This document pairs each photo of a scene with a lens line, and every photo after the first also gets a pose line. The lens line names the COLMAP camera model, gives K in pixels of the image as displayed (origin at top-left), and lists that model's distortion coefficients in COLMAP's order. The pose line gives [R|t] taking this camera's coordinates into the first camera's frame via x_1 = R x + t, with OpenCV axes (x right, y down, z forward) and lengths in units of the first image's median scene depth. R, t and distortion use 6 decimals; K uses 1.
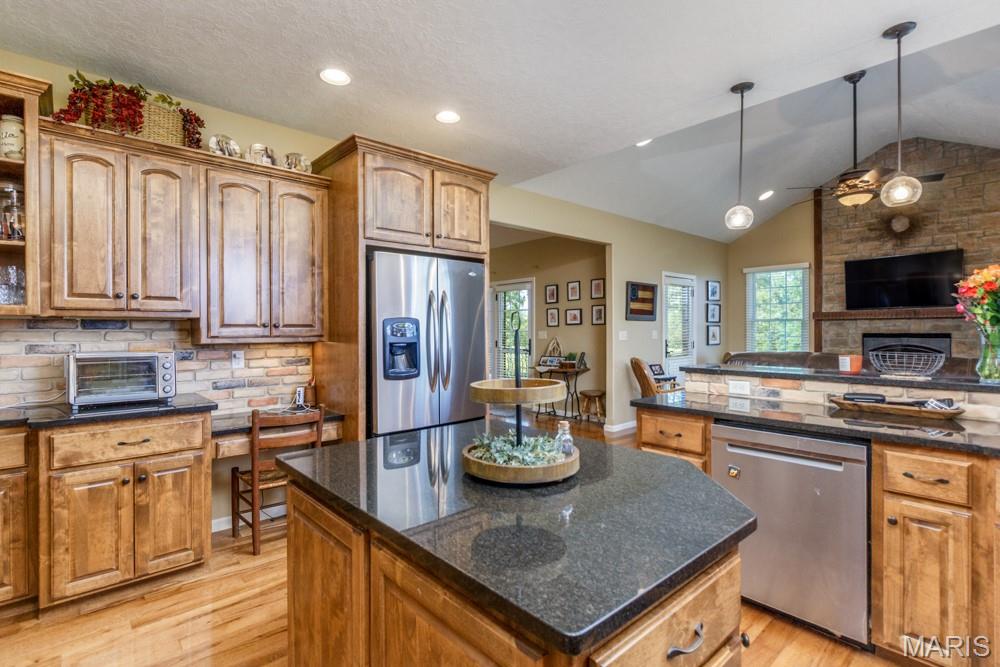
lens RADIAL K [[476.9, 0, 498.8], [0, 476.9, 329.1], [0, 0, 1]] dist [-0.000778, 0.001688]
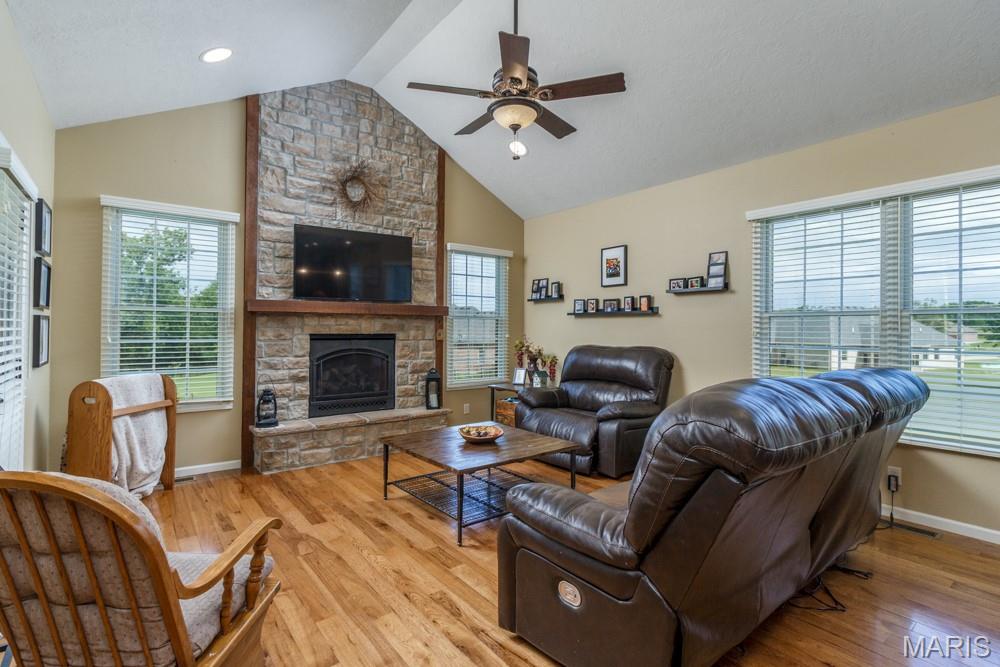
lens RADIAL K [[476.9, 0, 497.7], [0, 476.9, 326.1], [0, 0, 1]] dist [-0.000778, 0.001688]
pose [[0.075998, 0.018502, 0.996936, 0.144039], [0.000671, 0.999827, -0.018607, 0.013110], [-0.997108, 0.002083, 0.075973, 0.992265]]
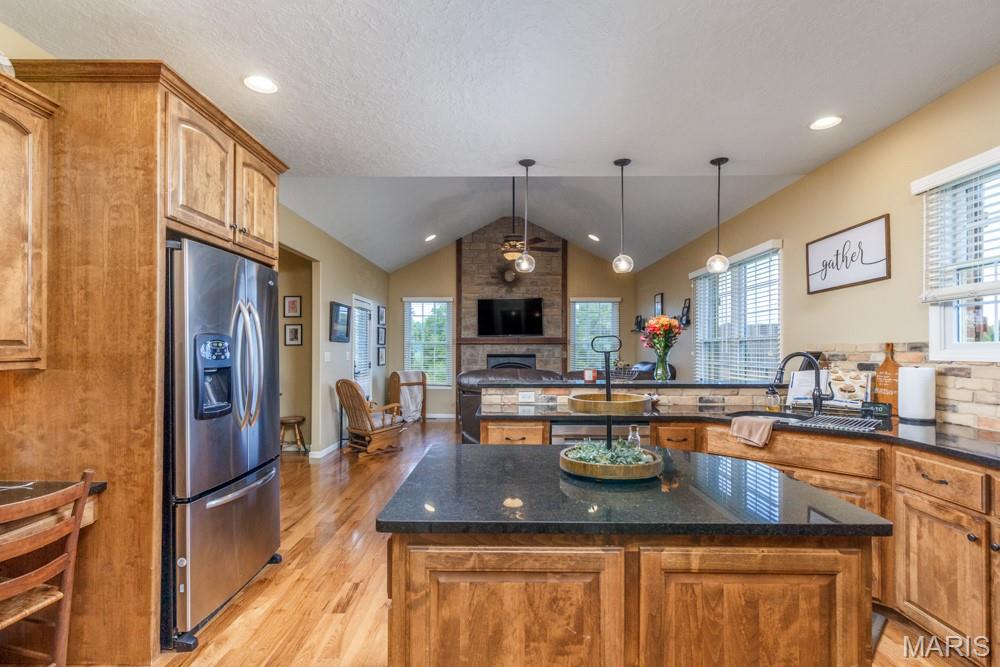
lens RADIAL K [[476.9, 0, 498.1], [0, 476.9, 347.3], [0, 0, 1]] dist [-0.000778, 0.001688]
pose [[0.676593, 0.009409, 0.736297, -0.284892], [-0.004727, 0.999953, -0.008435, 0.000346], [-0.736342, 0.002227, 0.676606, 0.115095]]
